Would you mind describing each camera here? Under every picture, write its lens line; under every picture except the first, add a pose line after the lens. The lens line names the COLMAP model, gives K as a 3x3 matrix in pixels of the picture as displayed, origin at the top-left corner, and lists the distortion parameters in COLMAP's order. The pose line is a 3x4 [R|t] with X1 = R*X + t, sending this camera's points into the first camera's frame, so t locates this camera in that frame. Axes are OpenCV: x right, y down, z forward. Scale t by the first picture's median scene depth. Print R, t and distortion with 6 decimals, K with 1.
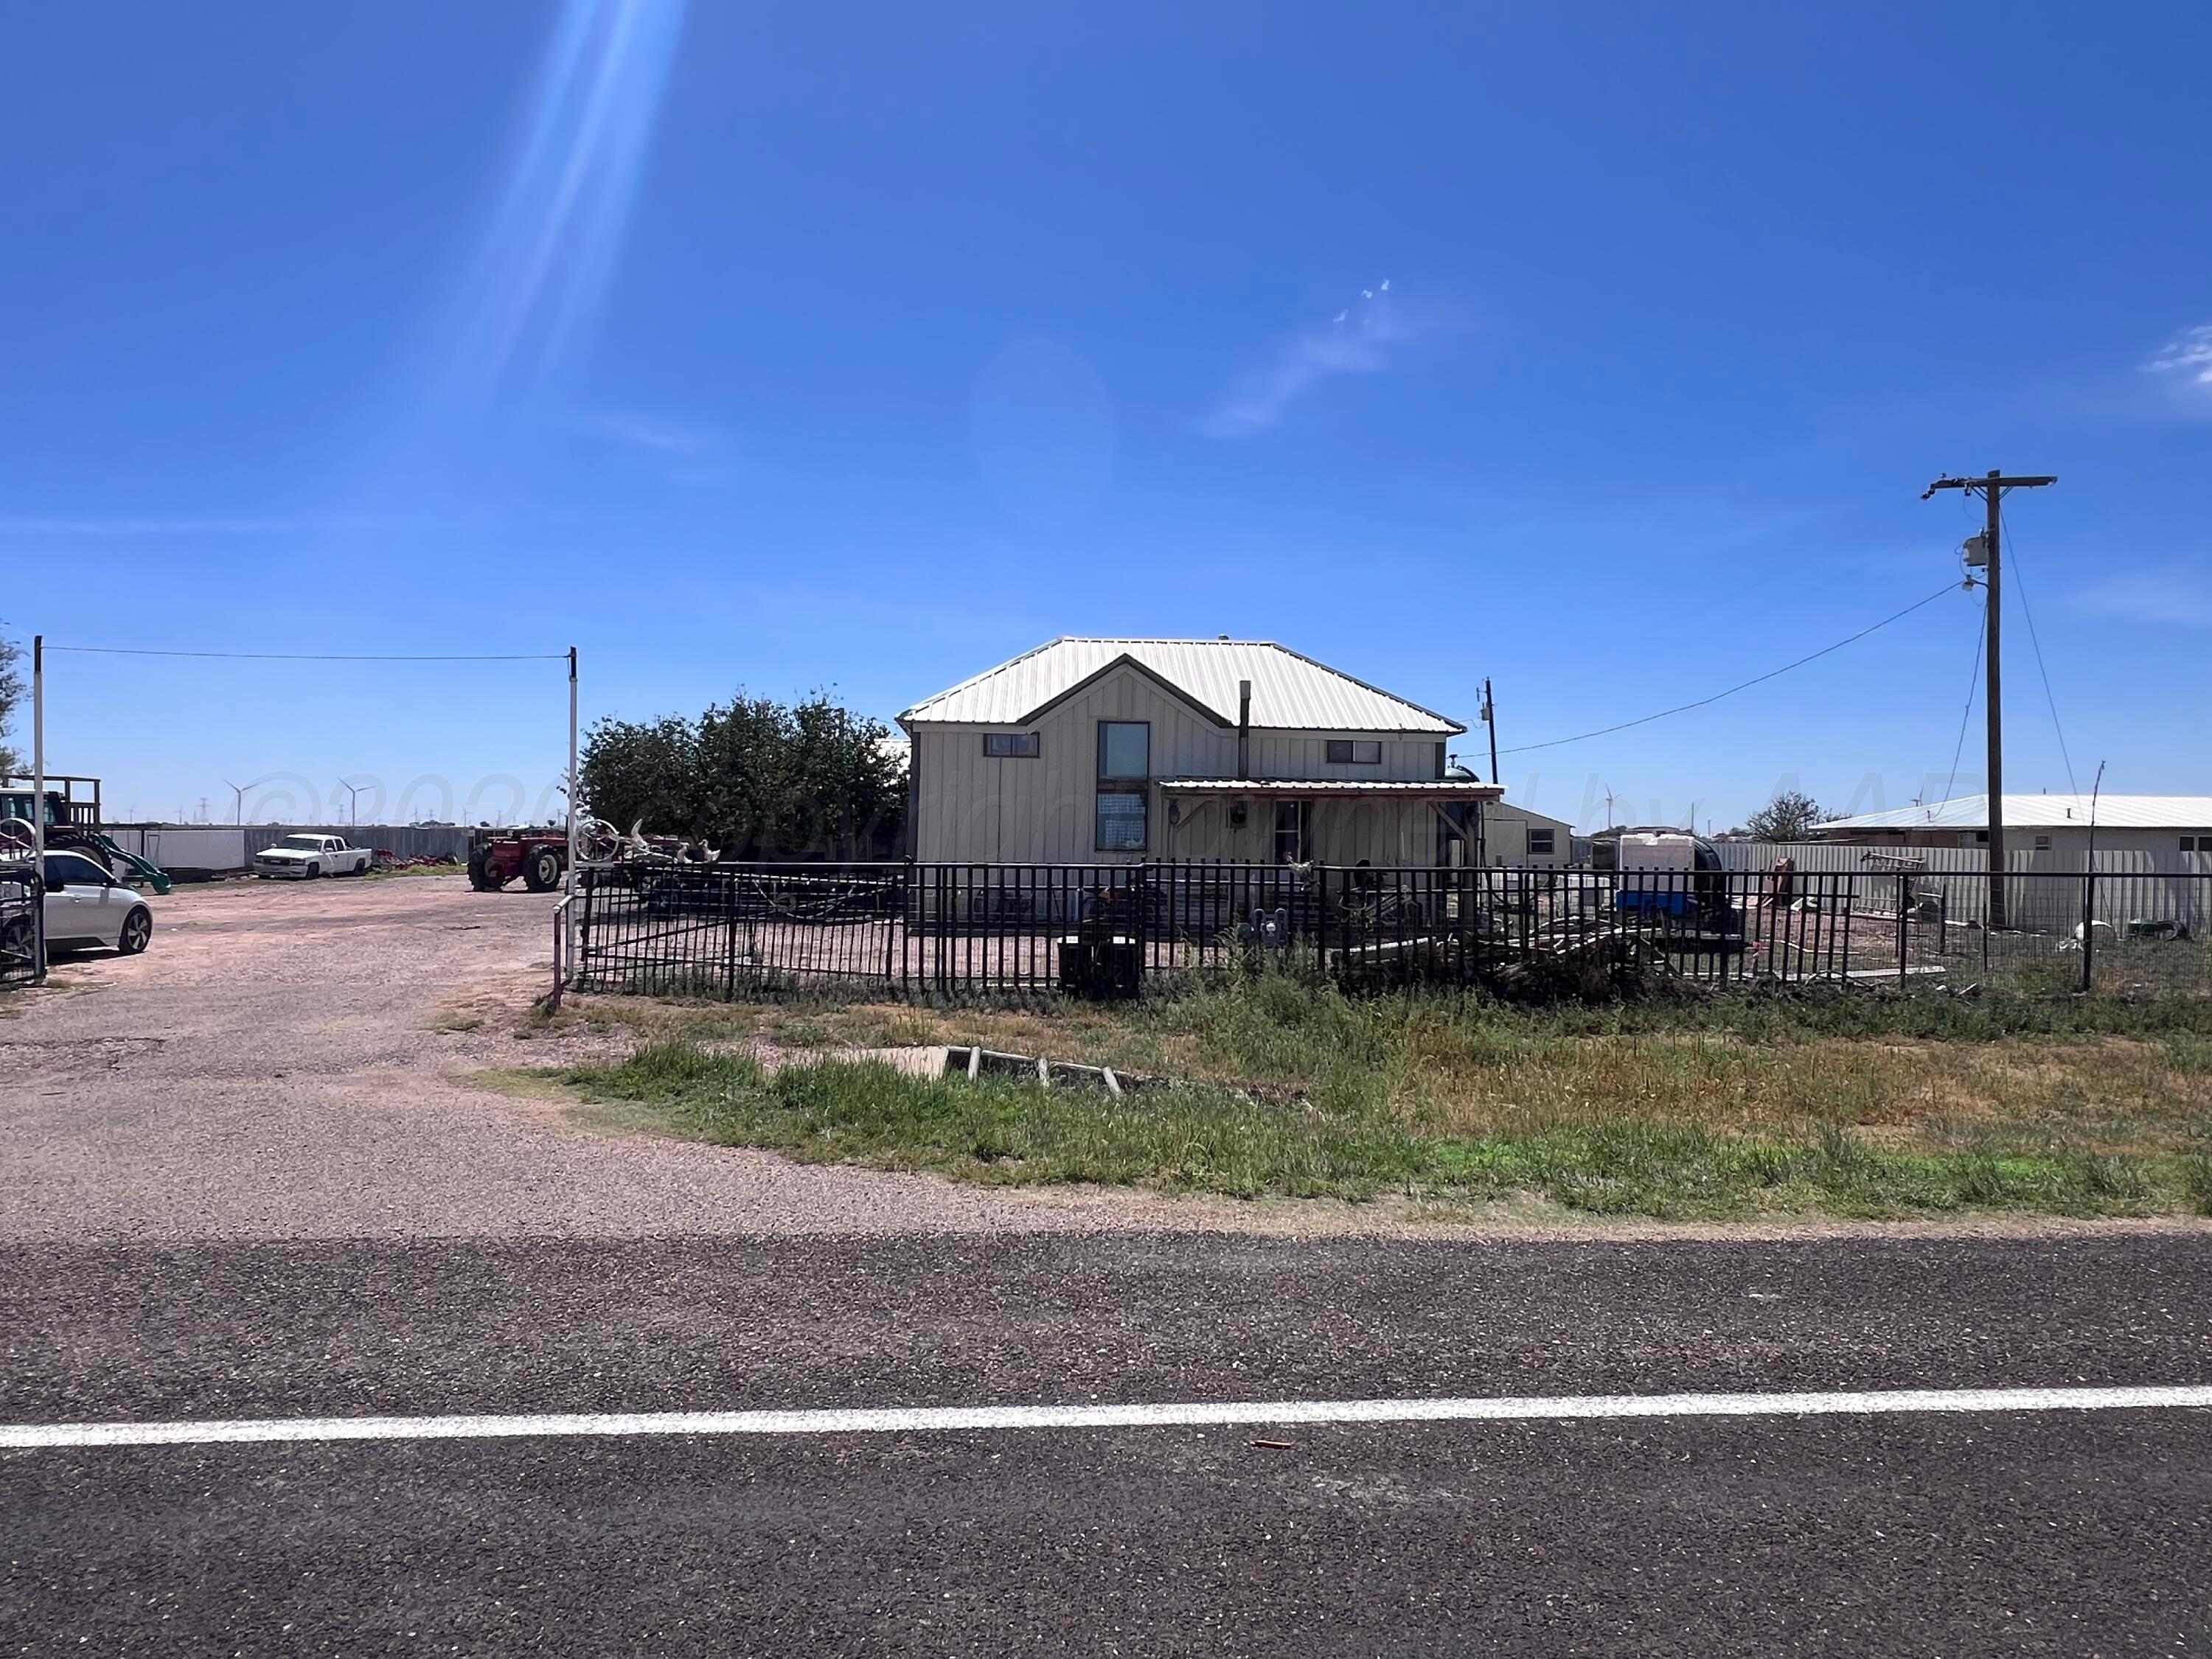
lens RADIAL K [[1224.5, 0, 1098.3], [0, 1224.5, 831.4], [0, 0, 1]] dist [0.002114, 0.000679]
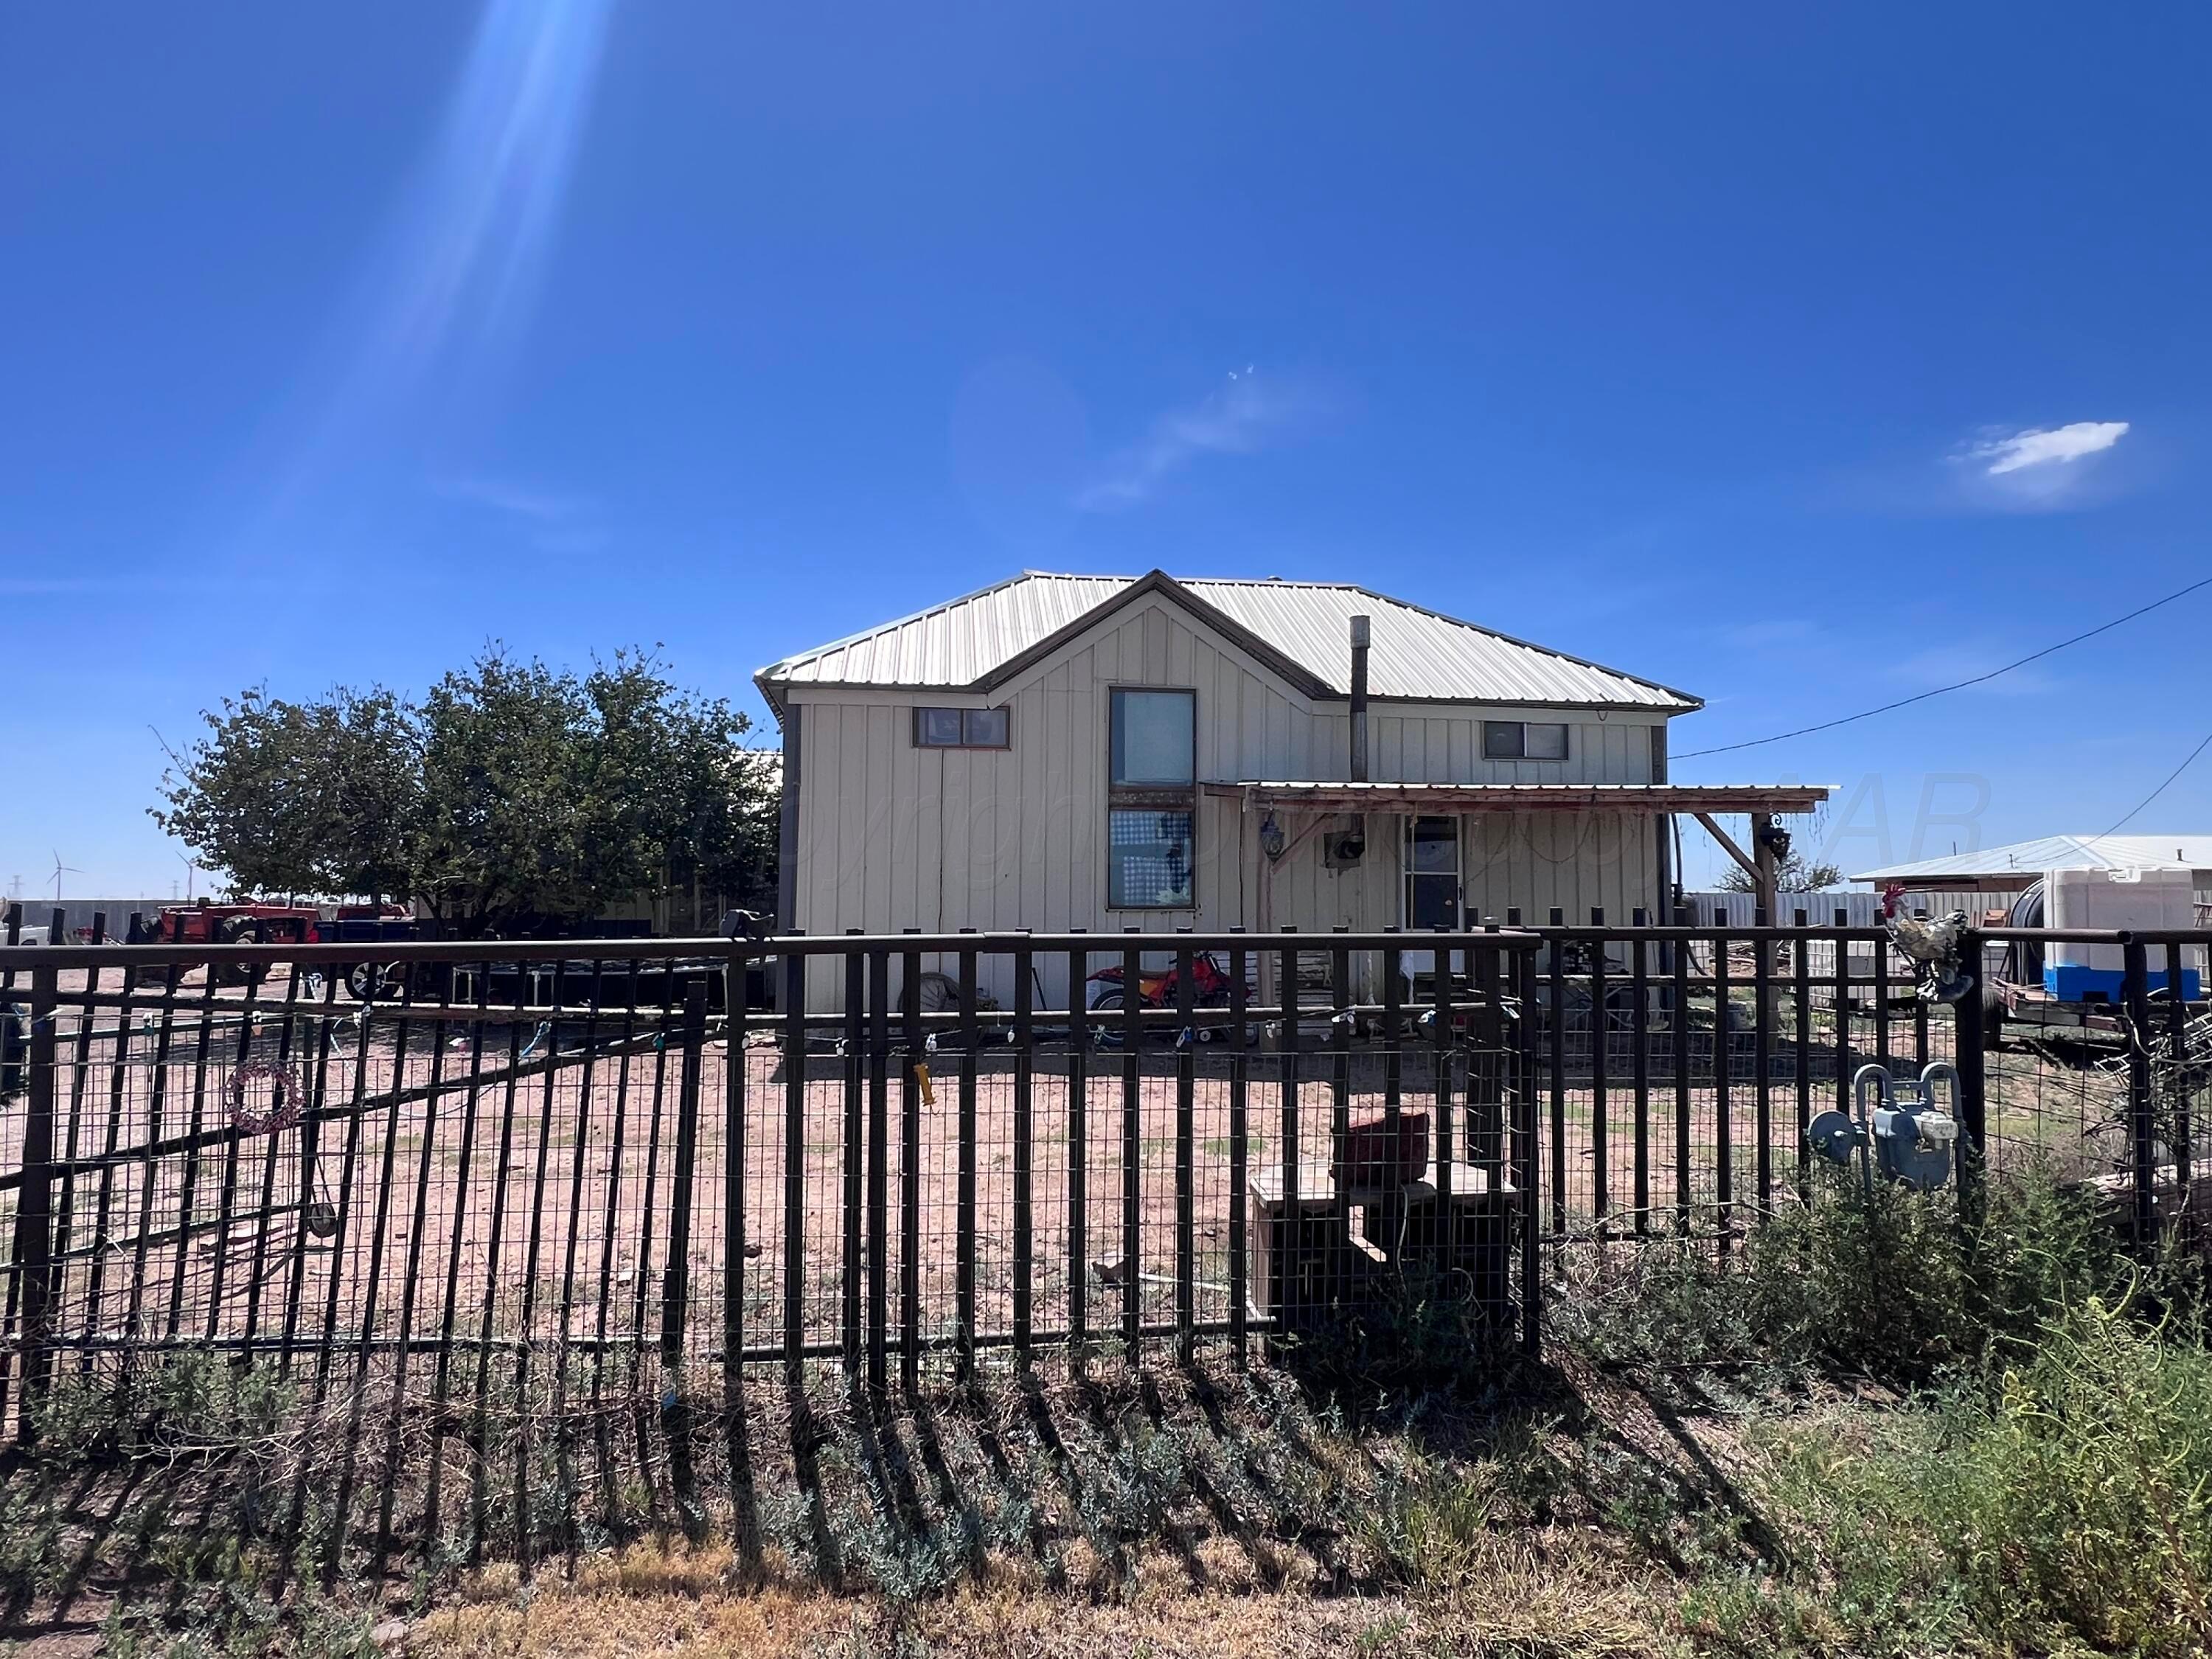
lens RADIAL K [[1224.5, 0, 1102.0], [0, 1224.5, 837.7], [0, 0, 1]] dist [0.002114, 0.000679]
pose [[0.995511, -0.007226, 0.094369, -0.059220], [0.011896, 0.998727, -0.049021, 0.010446], [-0.093894, 0.049923, 0.994330, 0.419773]]
